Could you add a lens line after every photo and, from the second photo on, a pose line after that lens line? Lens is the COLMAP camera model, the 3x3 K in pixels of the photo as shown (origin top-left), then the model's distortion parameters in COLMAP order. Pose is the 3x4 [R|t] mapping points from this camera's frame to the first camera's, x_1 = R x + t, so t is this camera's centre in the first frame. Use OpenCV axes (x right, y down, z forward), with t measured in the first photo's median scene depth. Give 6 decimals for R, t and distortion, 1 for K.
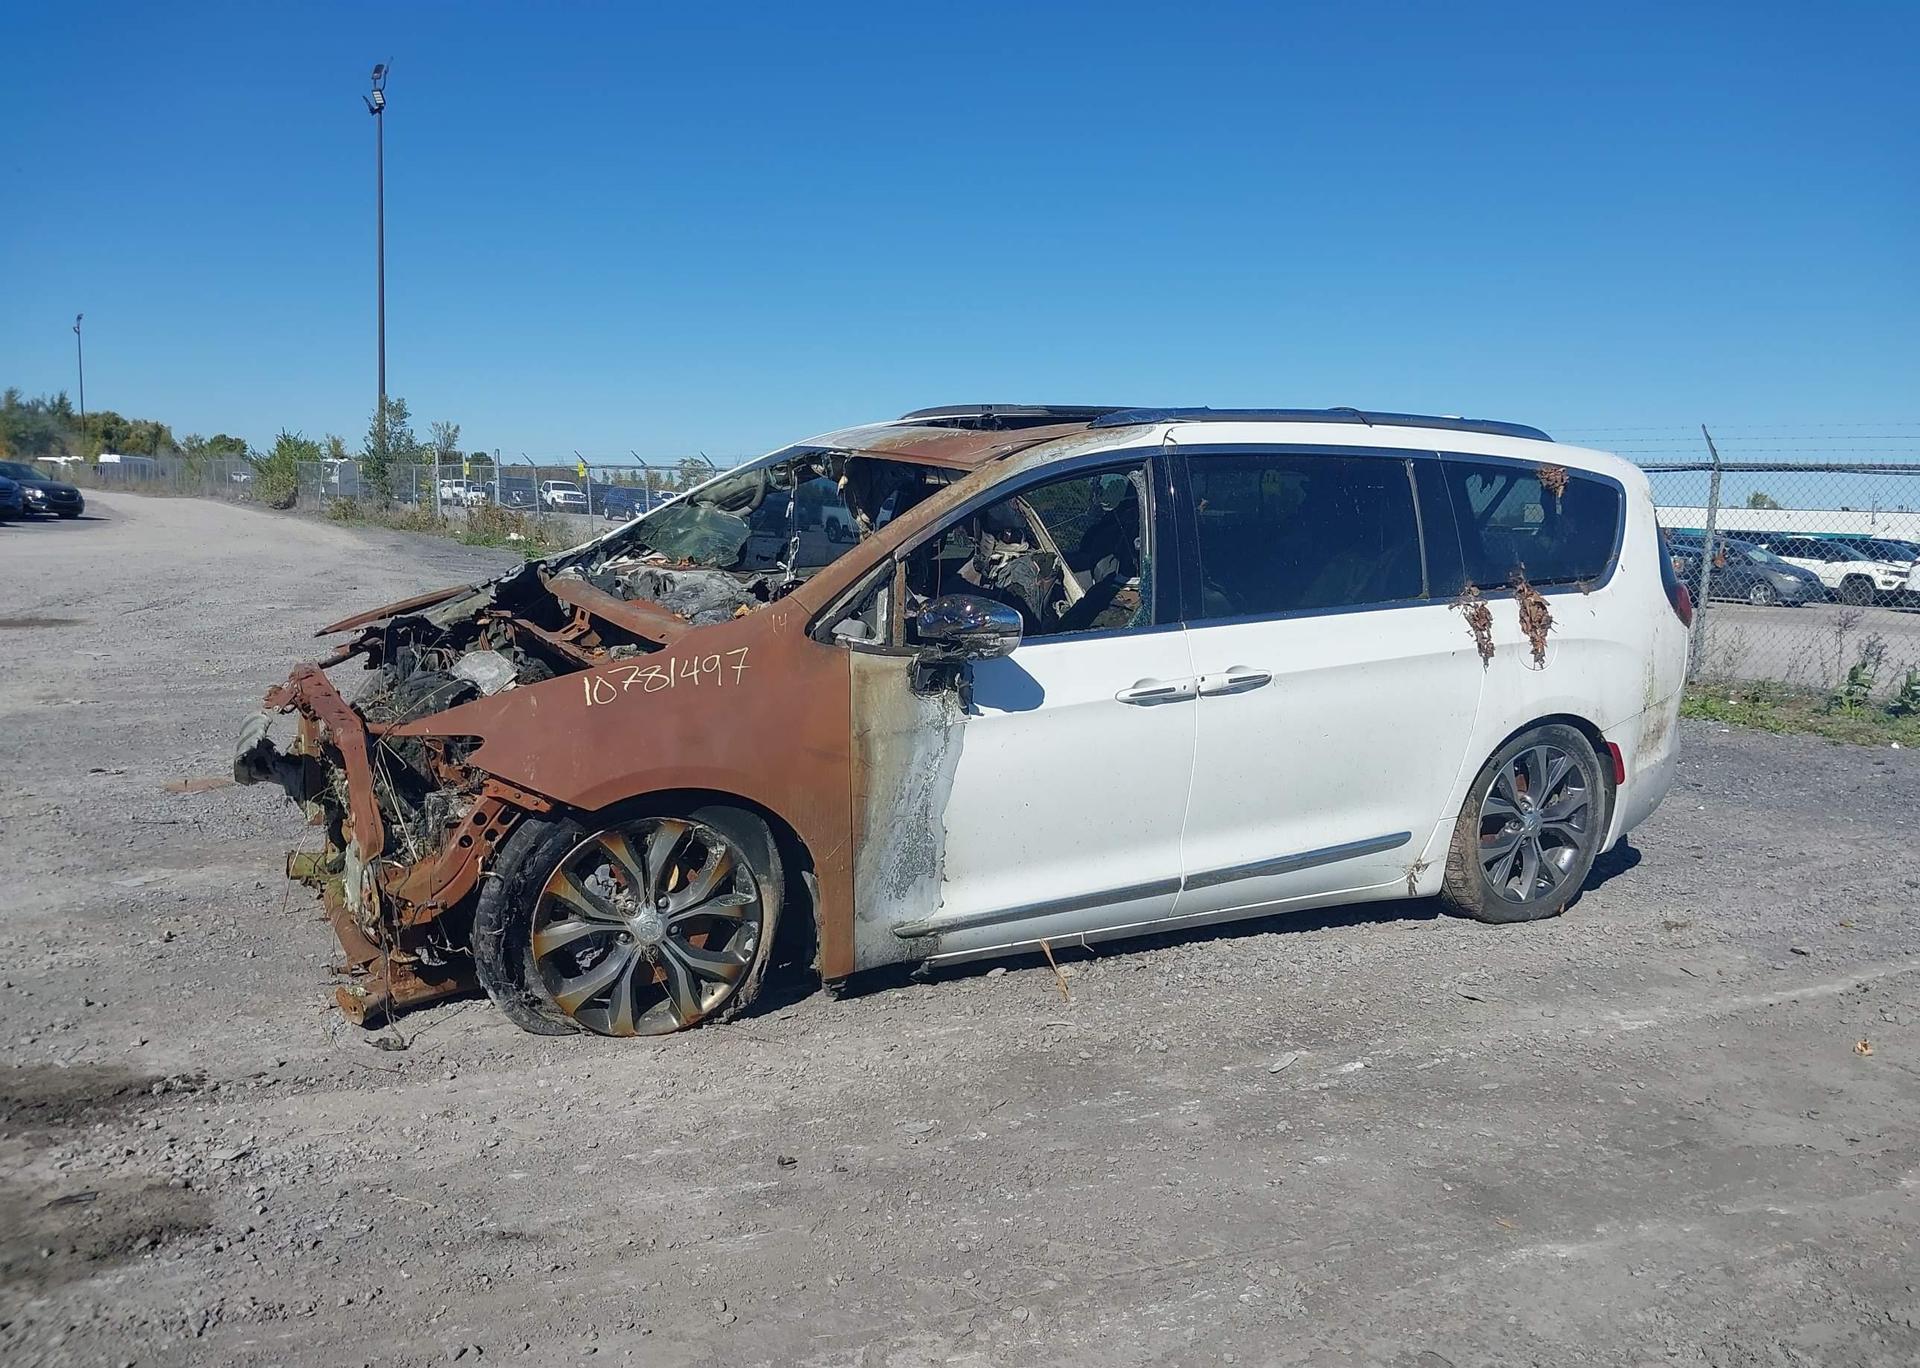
lens RADIAL K [[1506.3, 0, 933.9], [0, 1506.3, 652.3], [0, 0, 1]] dist [0.048228, -0.062660]
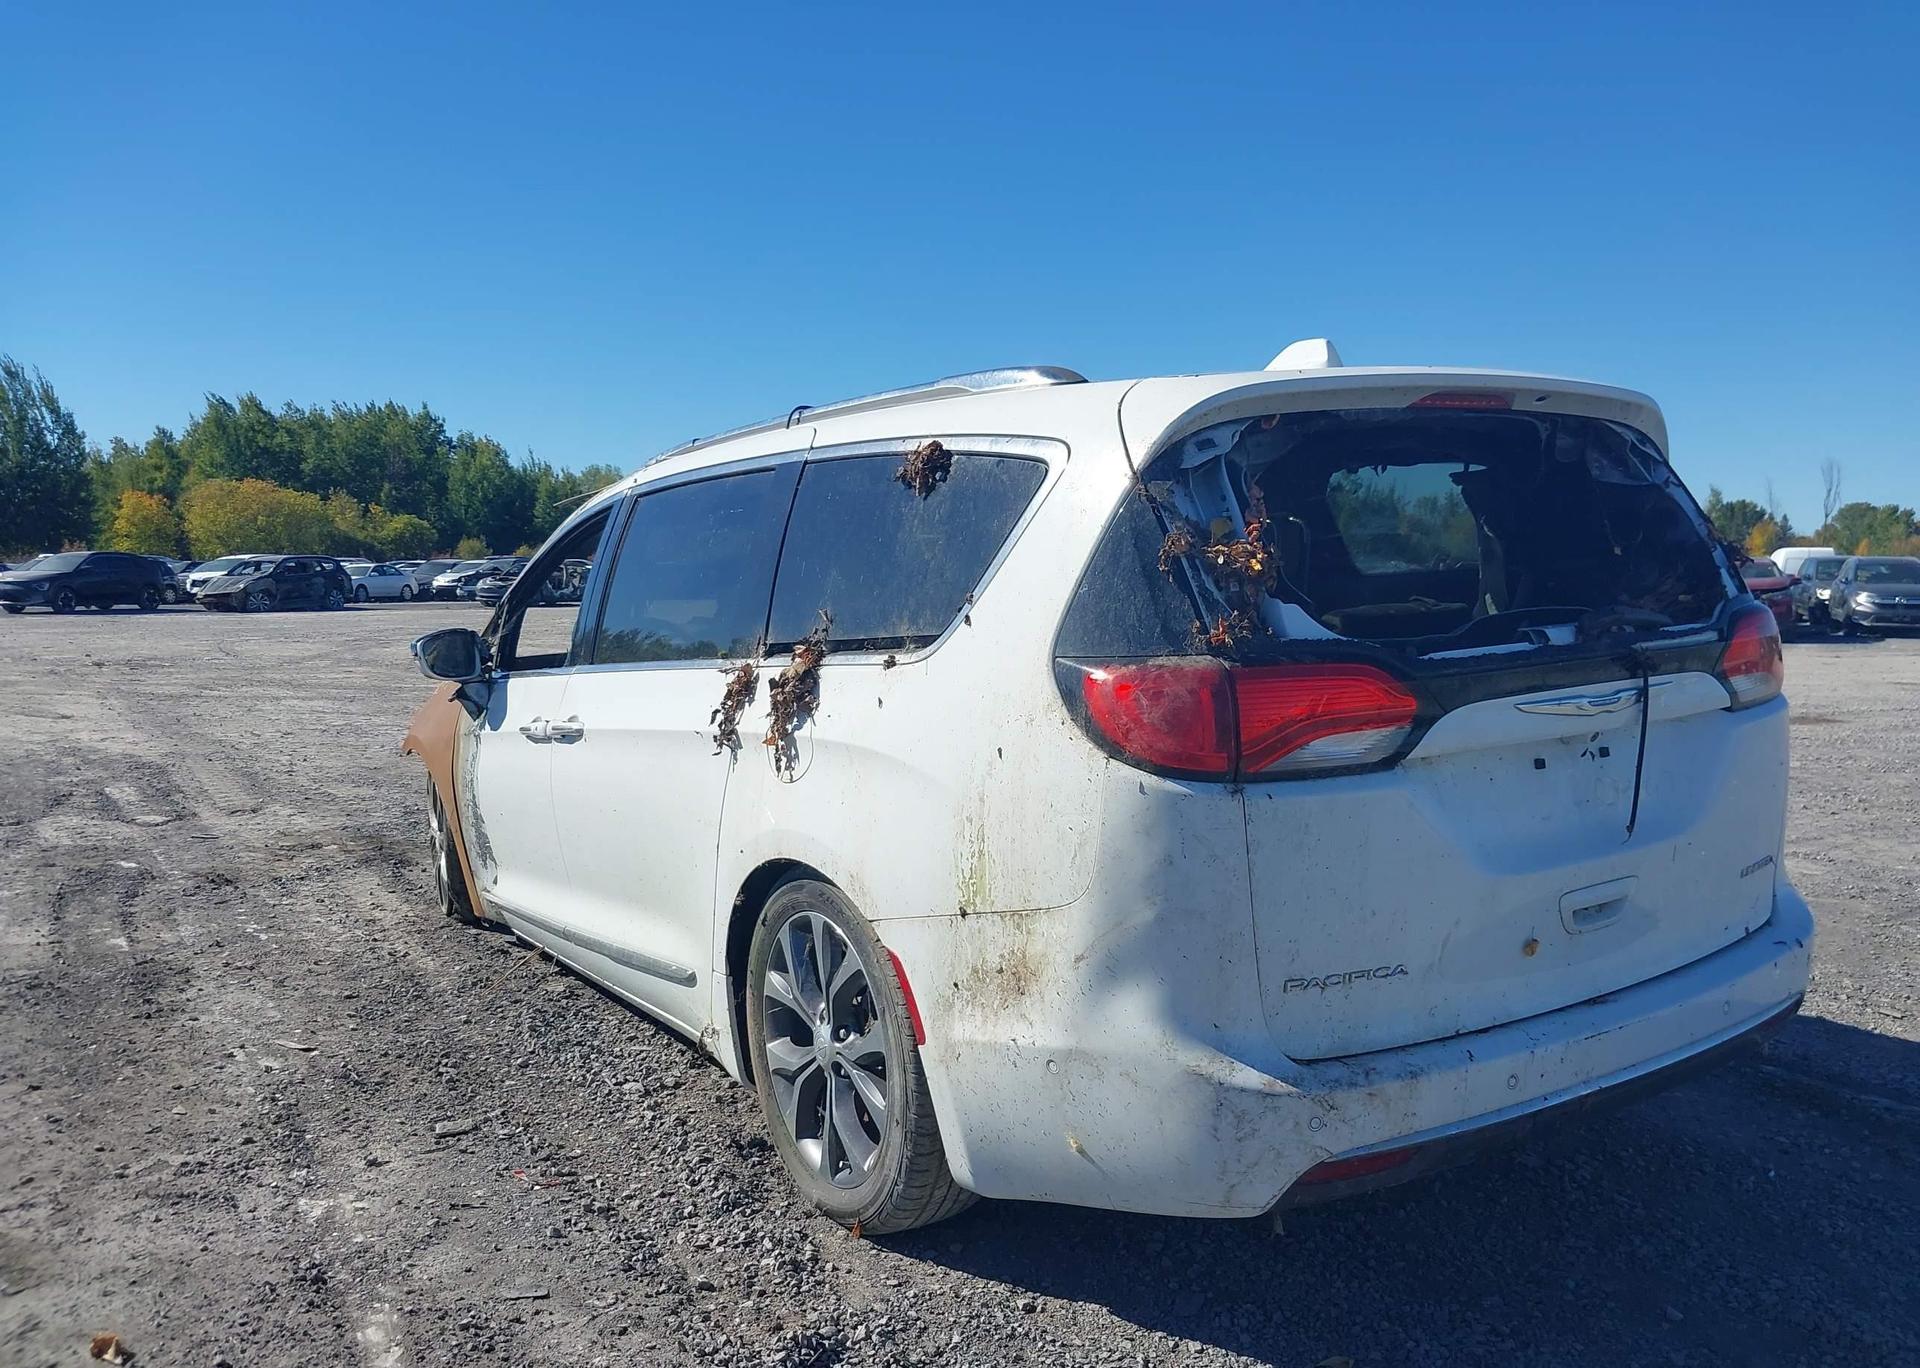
lens RADIAL K [[1506.3, 0, 954.2], [0, 1506.3, 704.5], [0, 0, 1]] dist [0.048228, -0.062660]
pose [[0.092107, 0.051591, -0.994412, 1.150654], [-0.099269, 0.994158, 0.042383, -0.059767], [0.990789, 0.094810, 0.096690, 1.145055]]
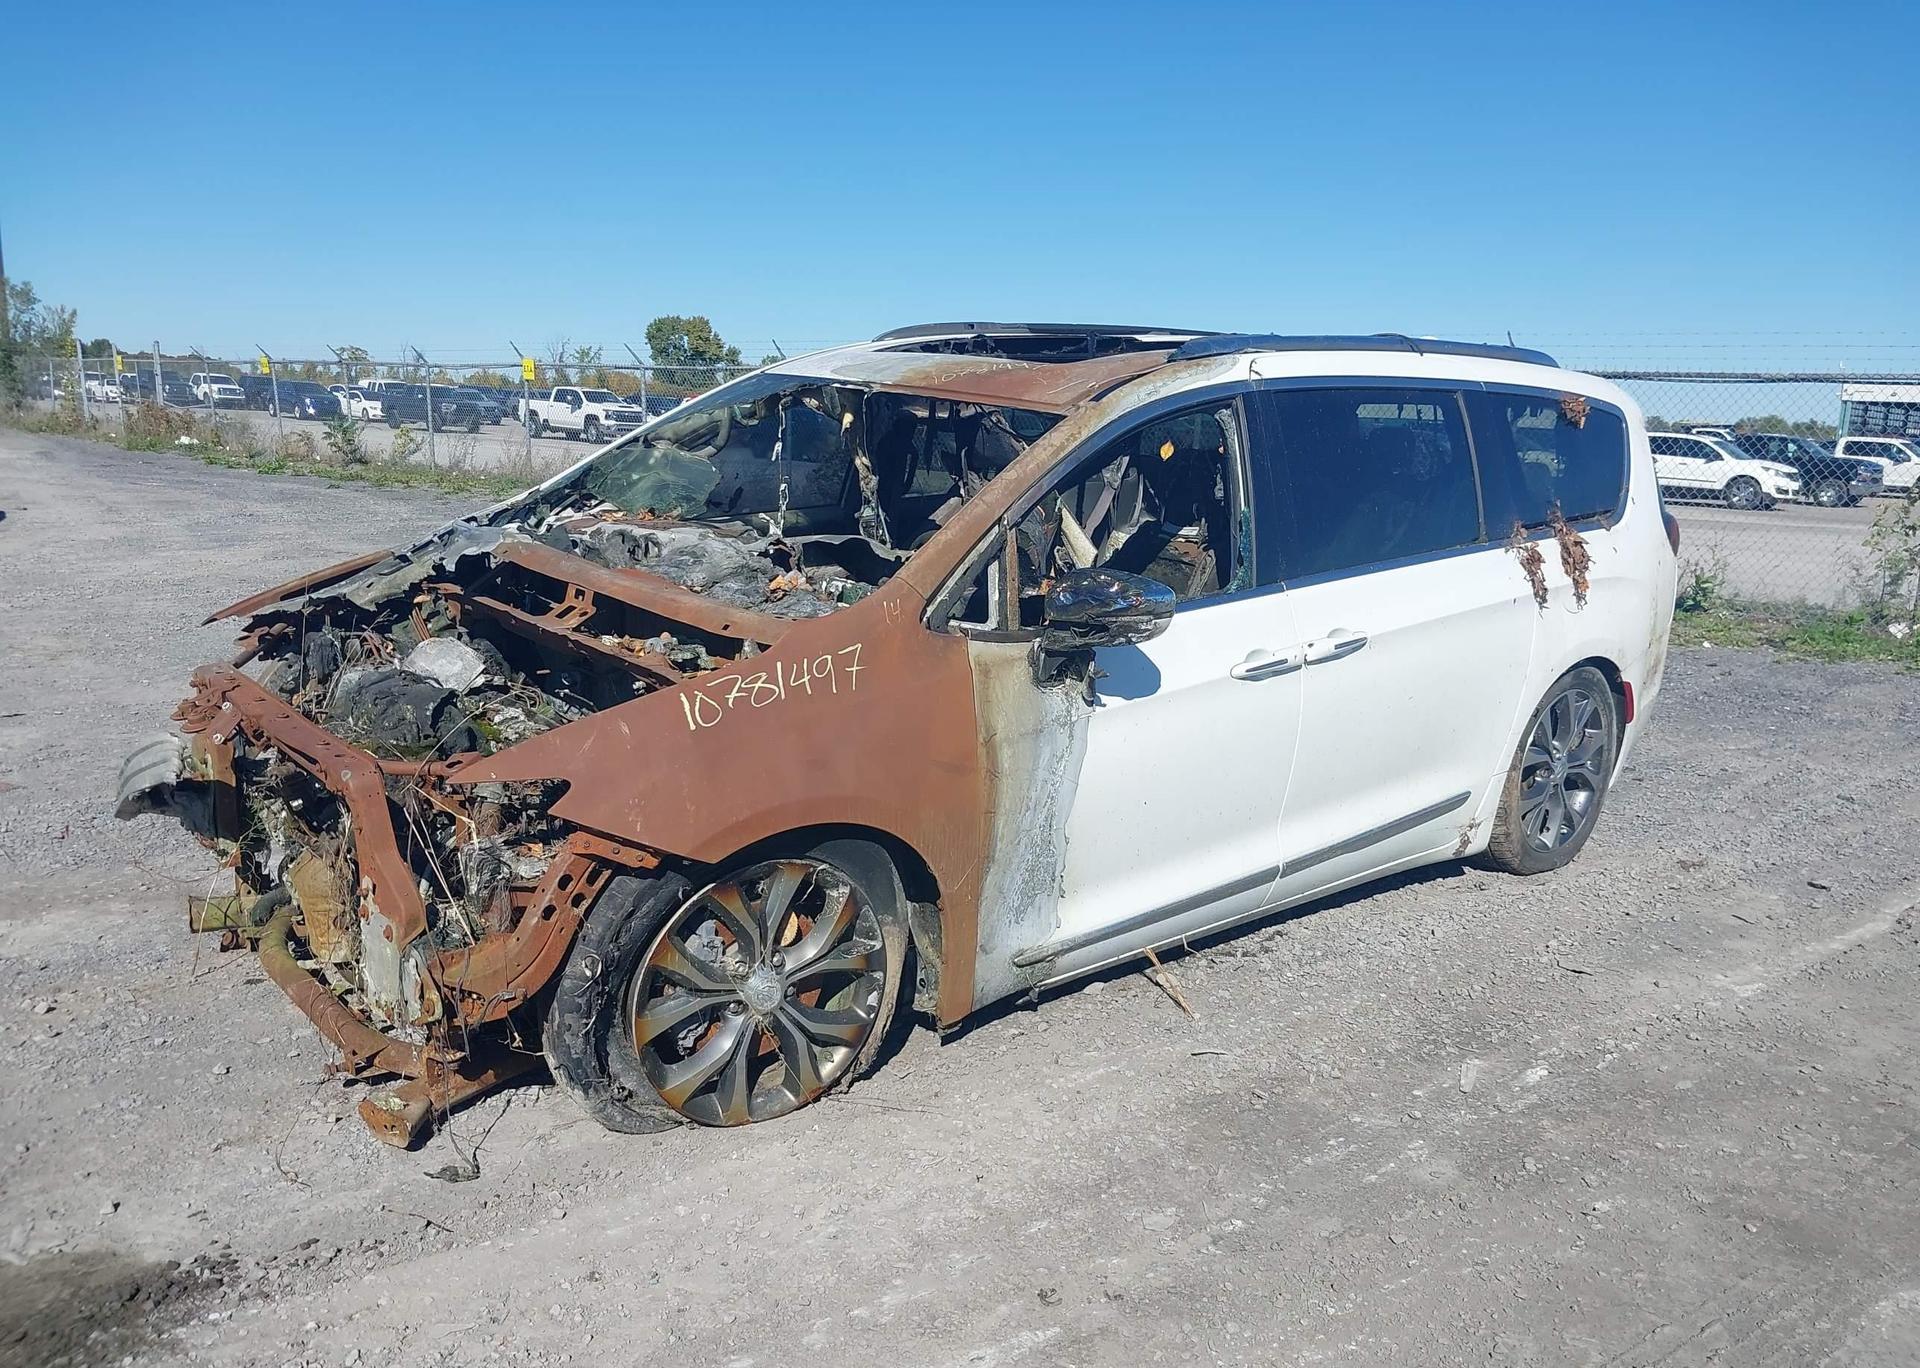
lens RADIAL K [[1506.3, 0, 948.6], [0, 1506.3, 677.4], [0, 0, 1]] dist [0.048228, -0.062660]
pose [[0.978324, -0.042476, 0.202677, -0.209821], [0.024838, 0.995741, 0.088790, -0.048274], [-0.205585, -0.081832, 0.975212, 0.166813]]
